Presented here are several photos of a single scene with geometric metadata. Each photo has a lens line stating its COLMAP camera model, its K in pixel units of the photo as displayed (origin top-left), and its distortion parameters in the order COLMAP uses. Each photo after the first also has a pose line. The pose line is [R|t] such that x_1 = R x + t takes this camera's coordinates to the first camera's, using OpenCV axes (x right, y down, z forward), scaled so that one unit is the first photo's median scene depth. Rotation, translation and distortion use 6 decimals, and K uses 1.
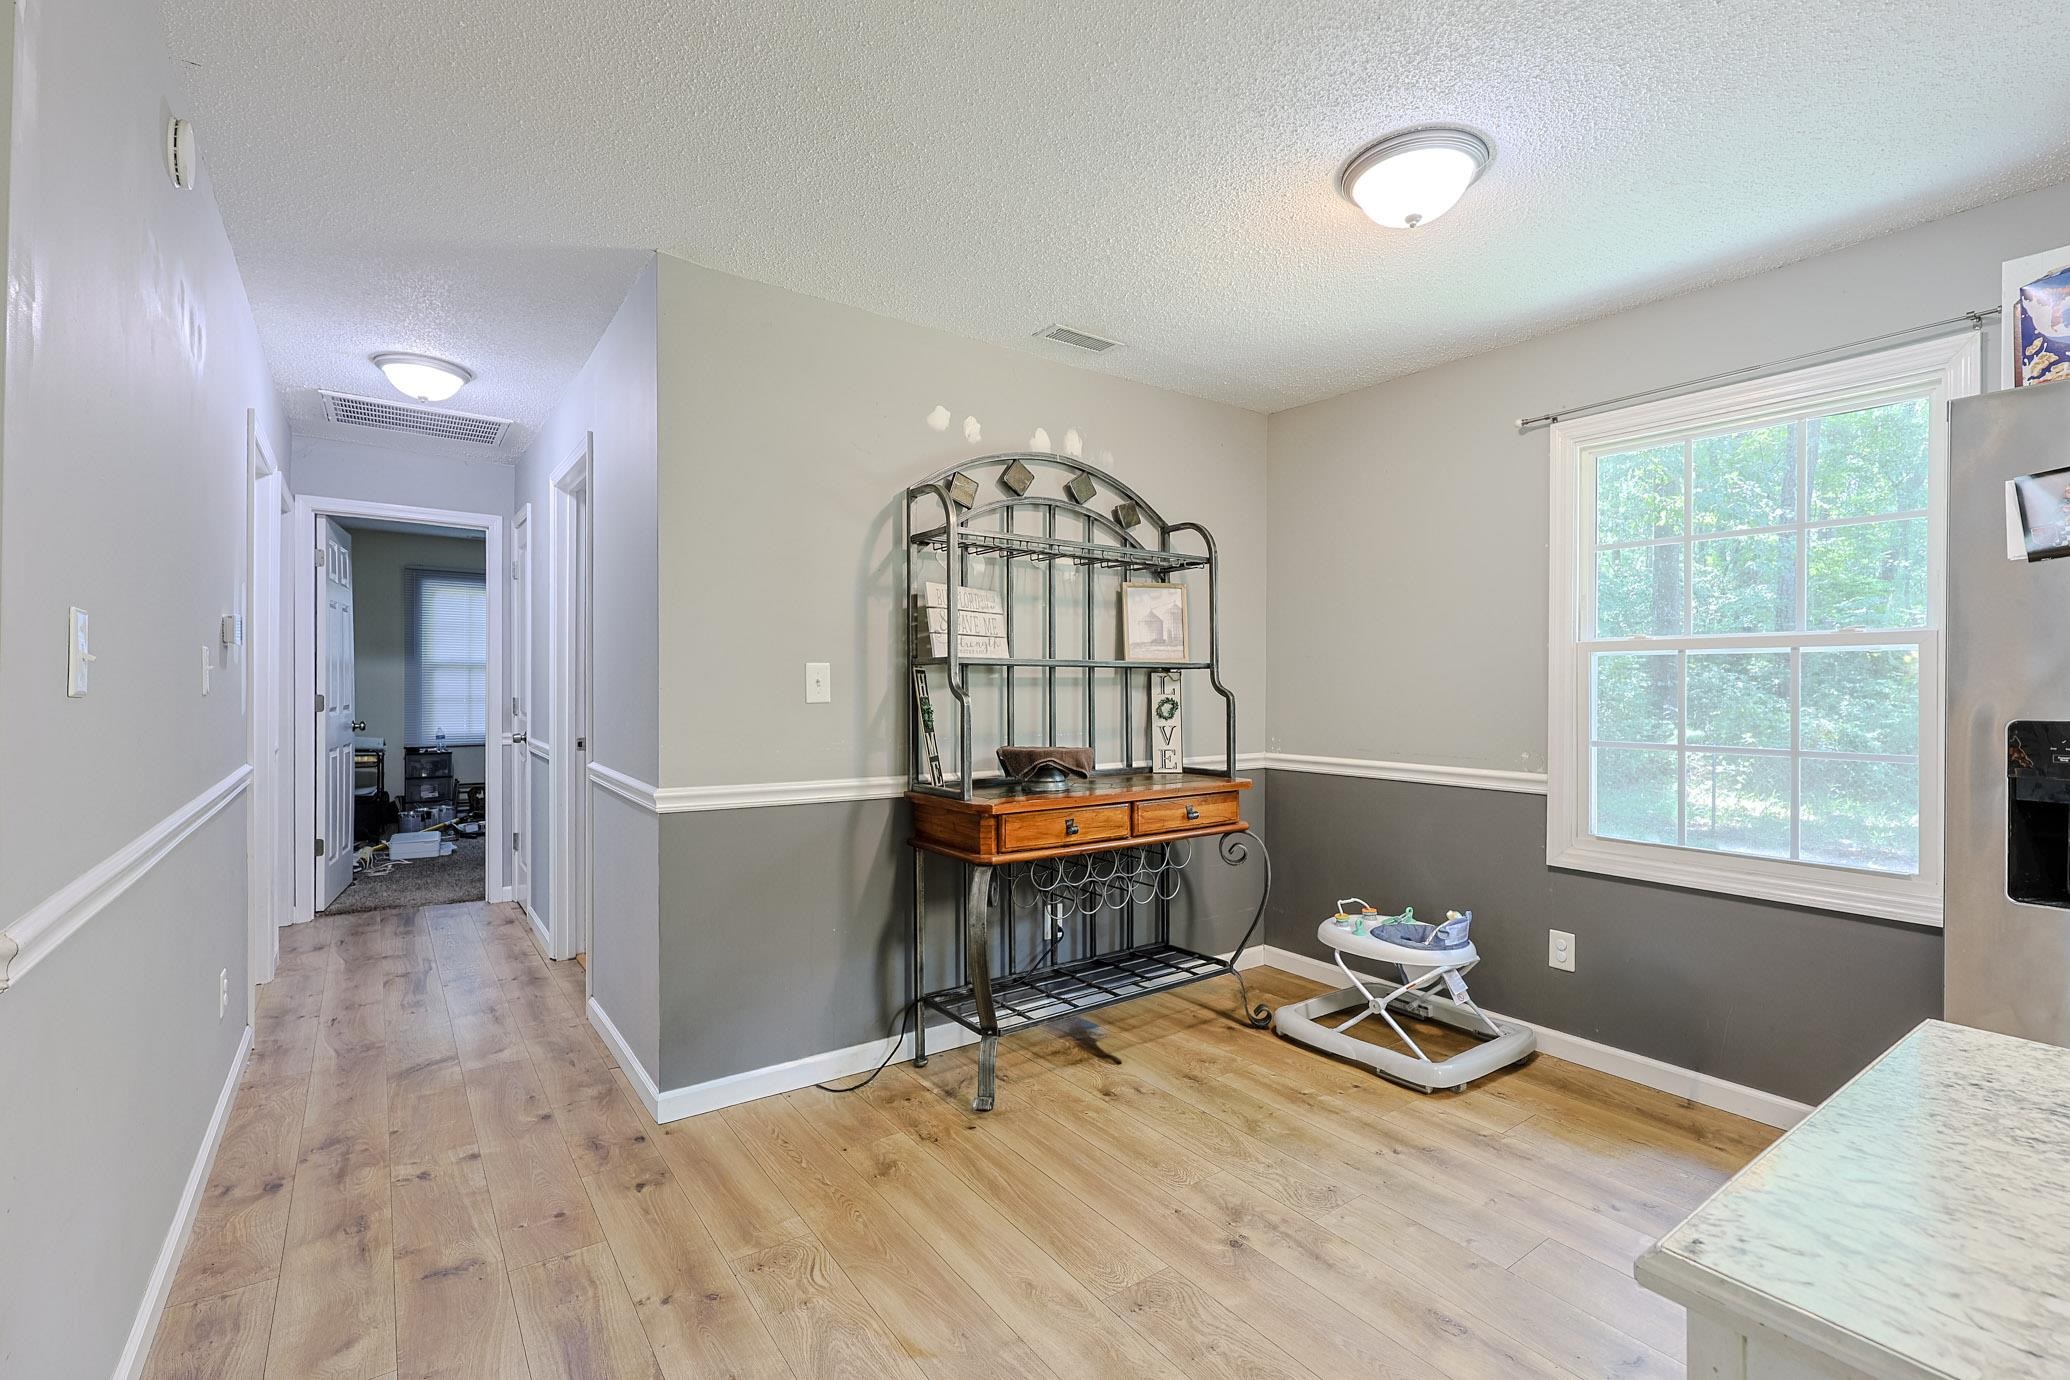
lens RADIAL K [[913.4, 0, 1055.1], [0, 913.4, 688.6], [0, 0, 1]] dist [-0.000559, -0.000093]
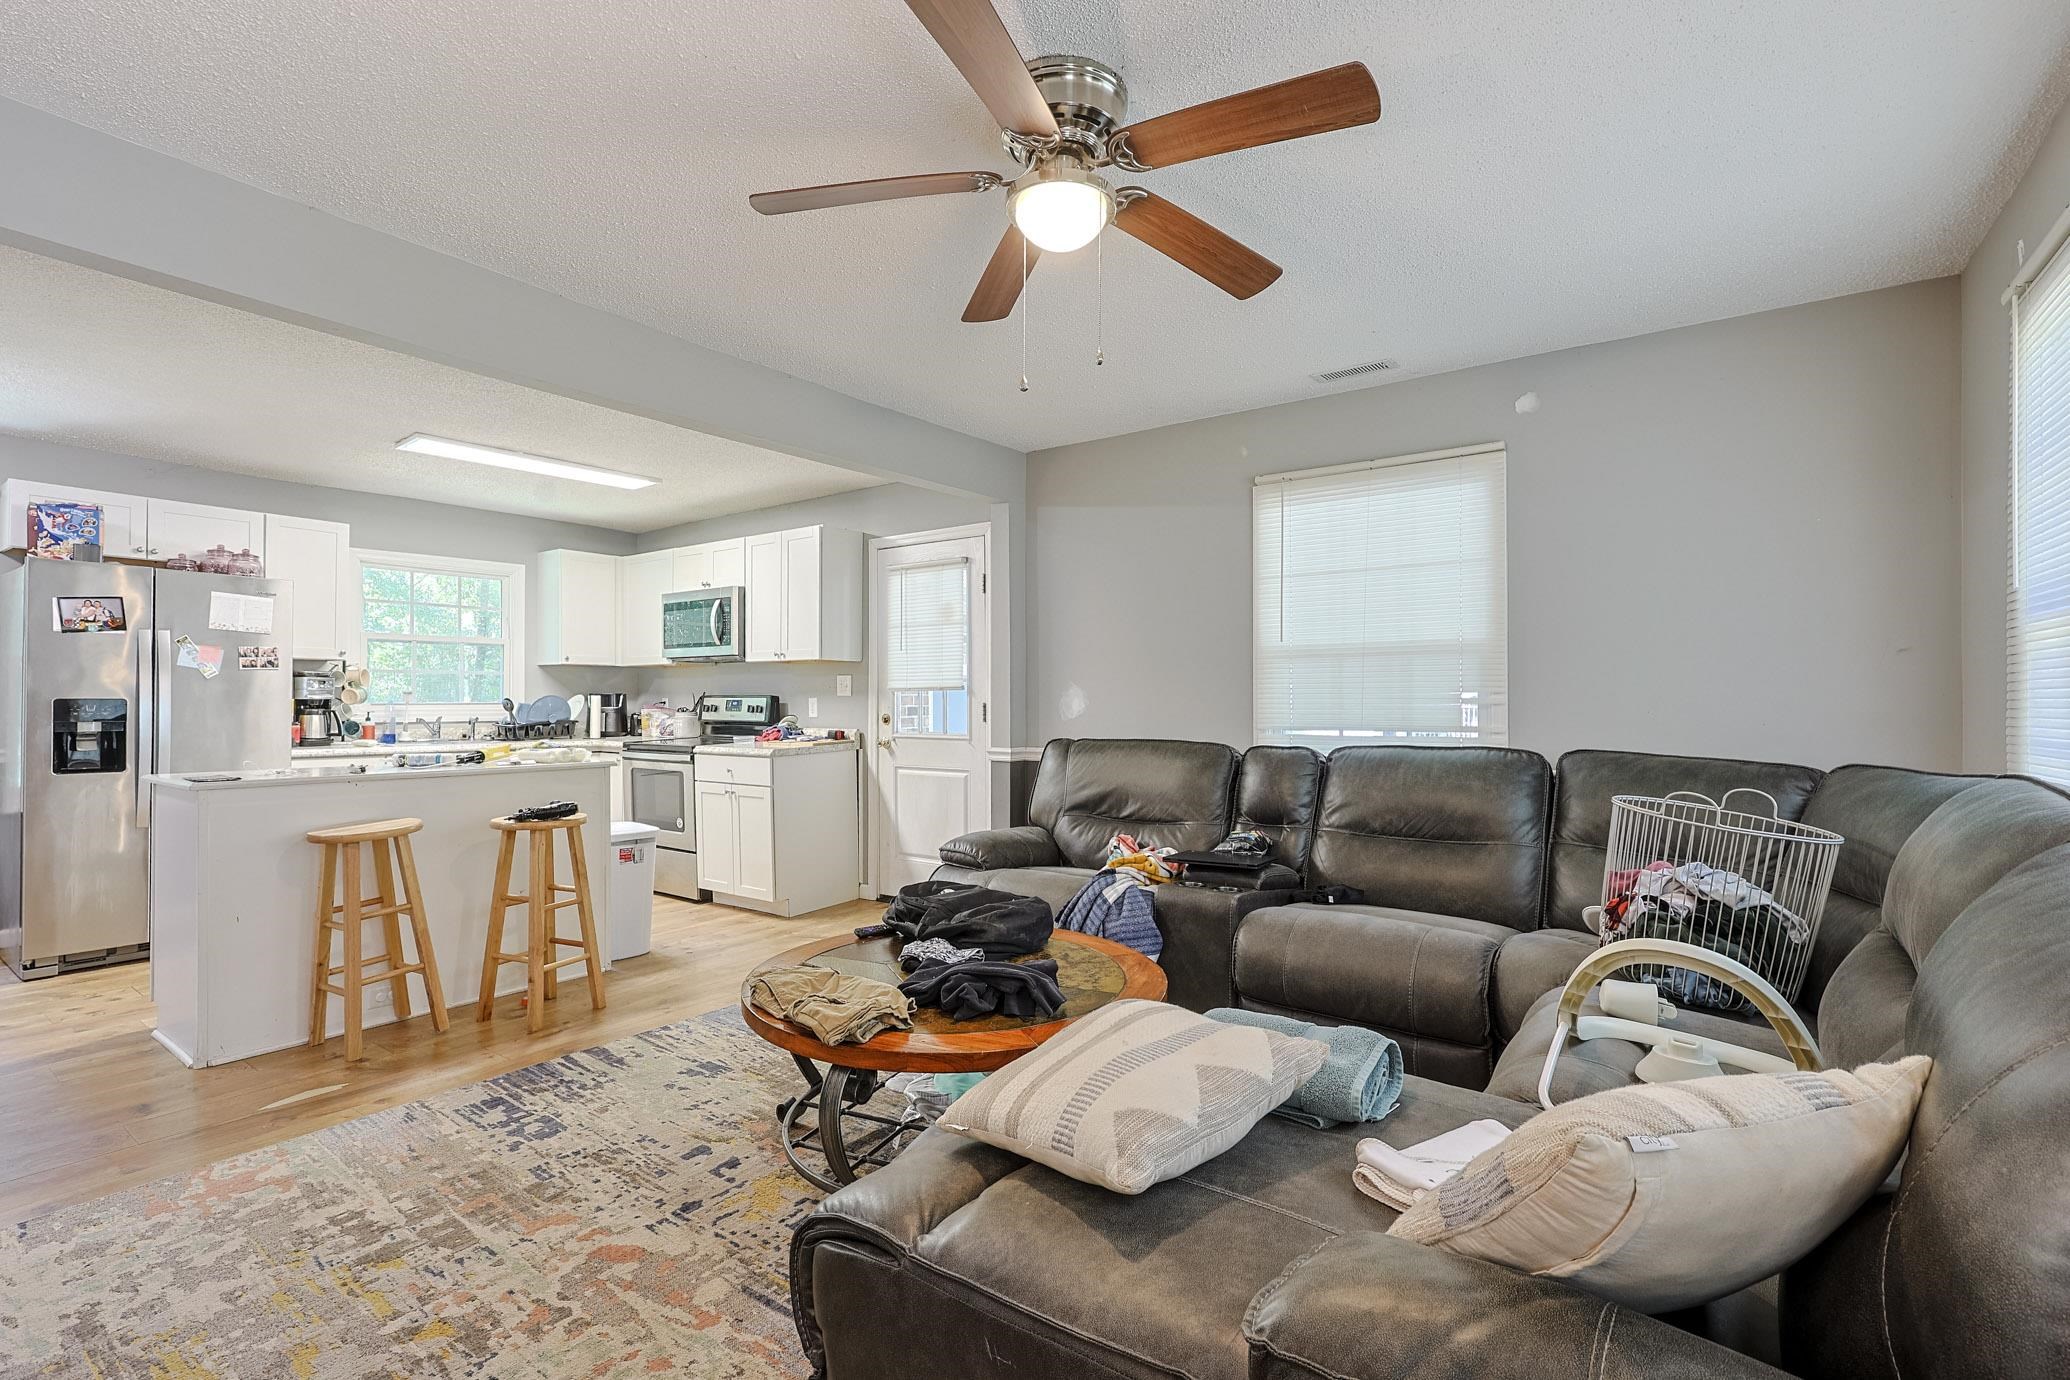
lens RADIAL K [[969.8, 0, 1038.2], [0, 969.8, 701.0], [0, 0, 1]] dist [0.001154, 0.000114]
pose [[-0.289277, -0.004583, 0.957235, -1.079910], [-0.004569, 0.999984, 0.003407, 0.010504], [-0.957235, -0.003388, -0.289293, -0.369790]]
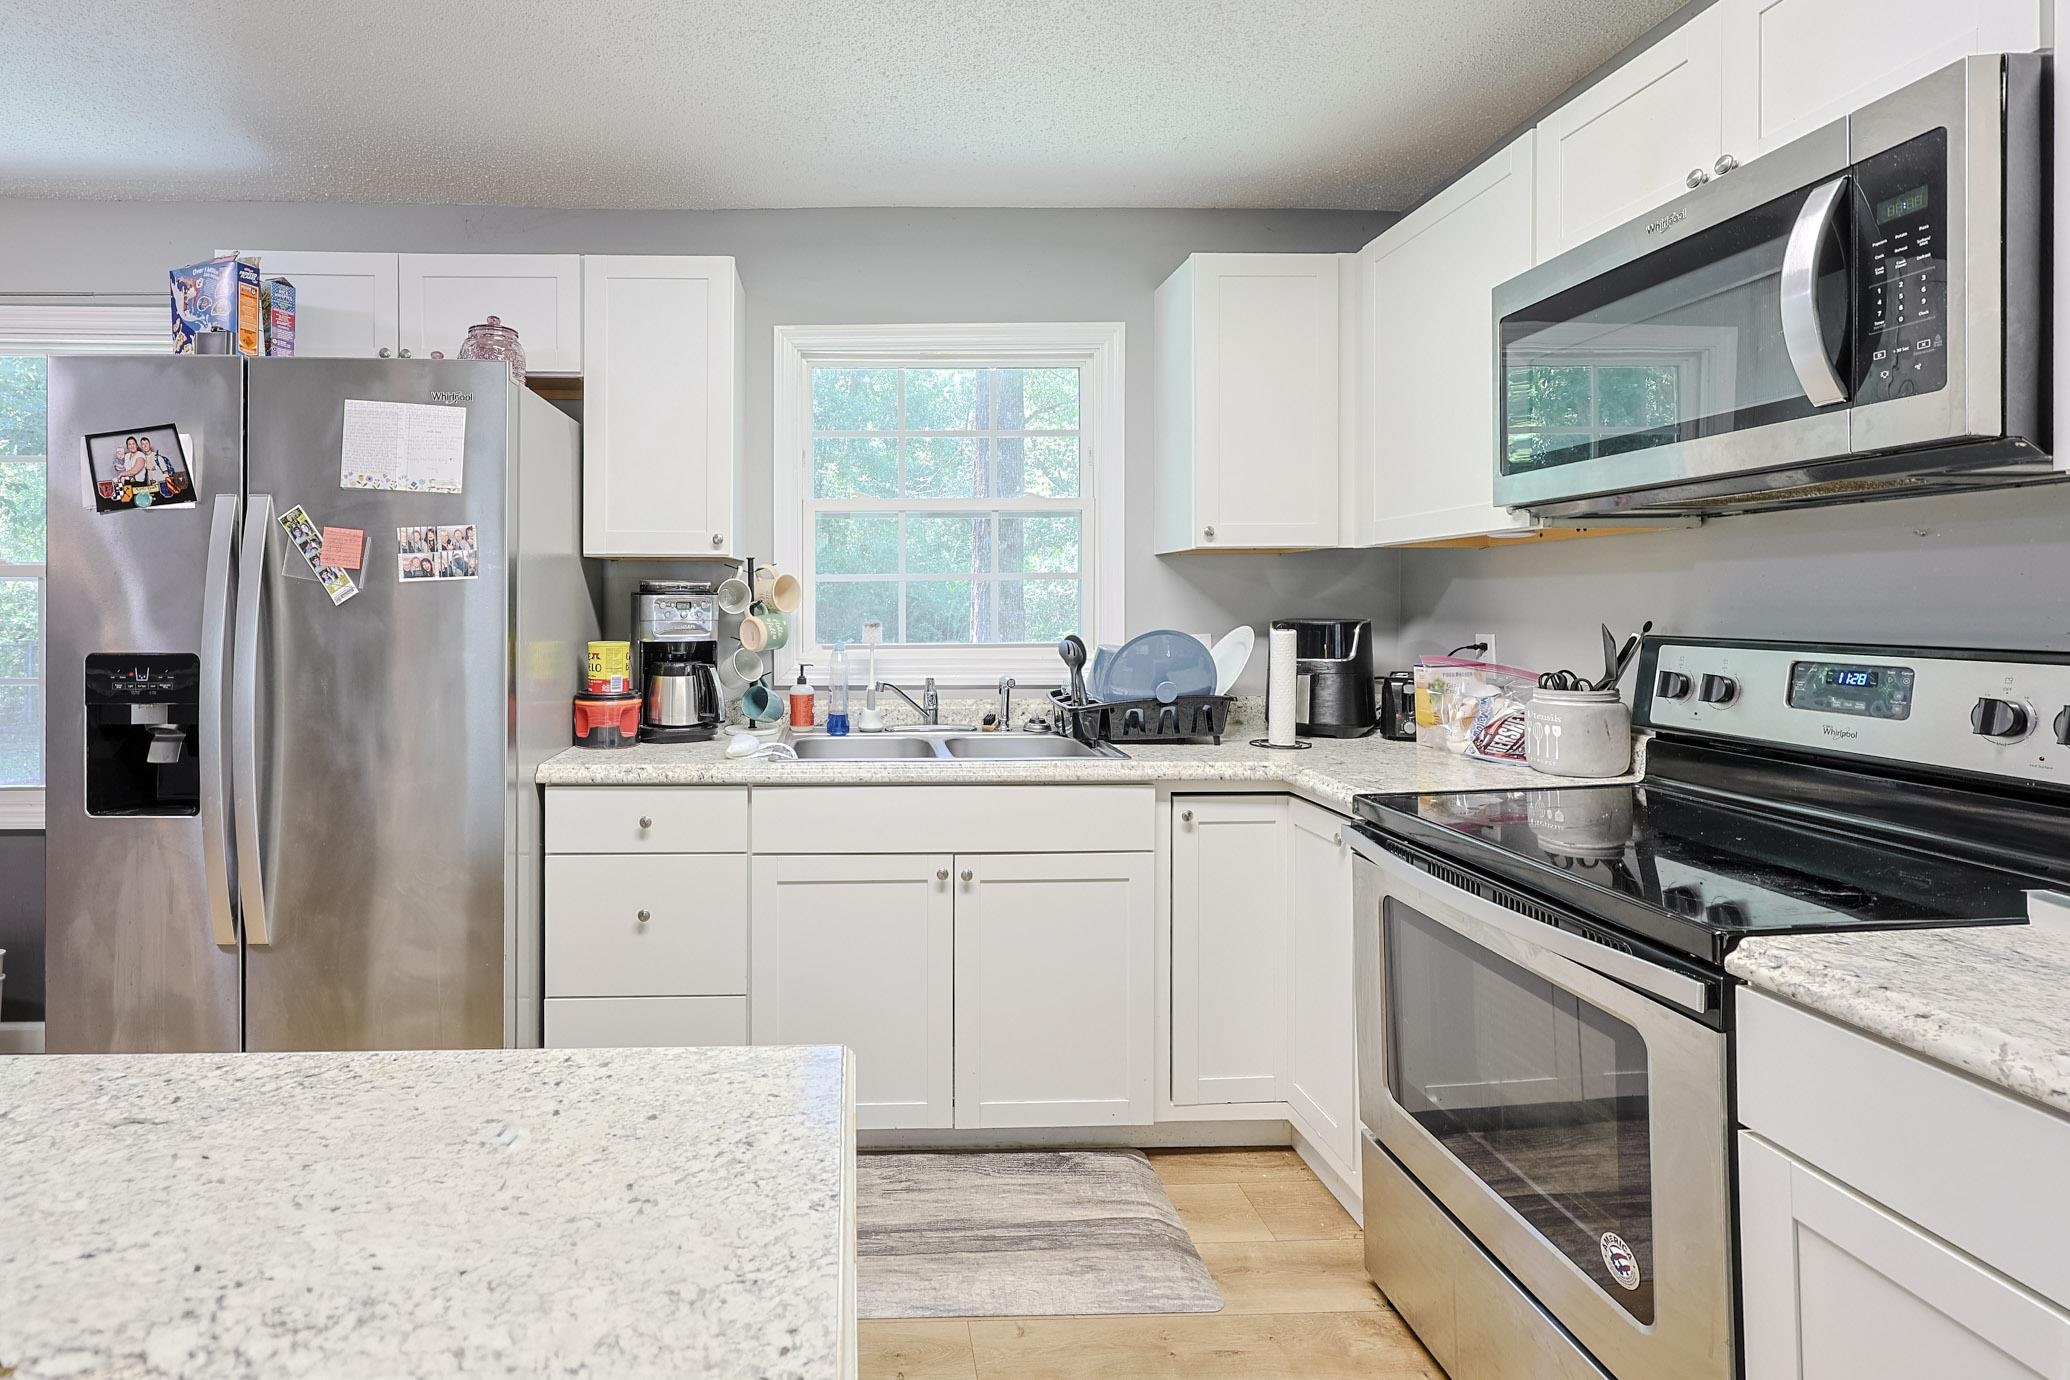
lens RADIAL K [[929.6, 0, 883.4], [0, 929.6, 608.4], [0, 0, 1]] dist [0.000854, 0.000342]
pose [[0.567434, -0.010210, 0.823356, 0.338686], [0.004572, 0.999947, 0.009249, -0.013708], [-0.823406, -0.001483, 0.567450, -0.226726]]
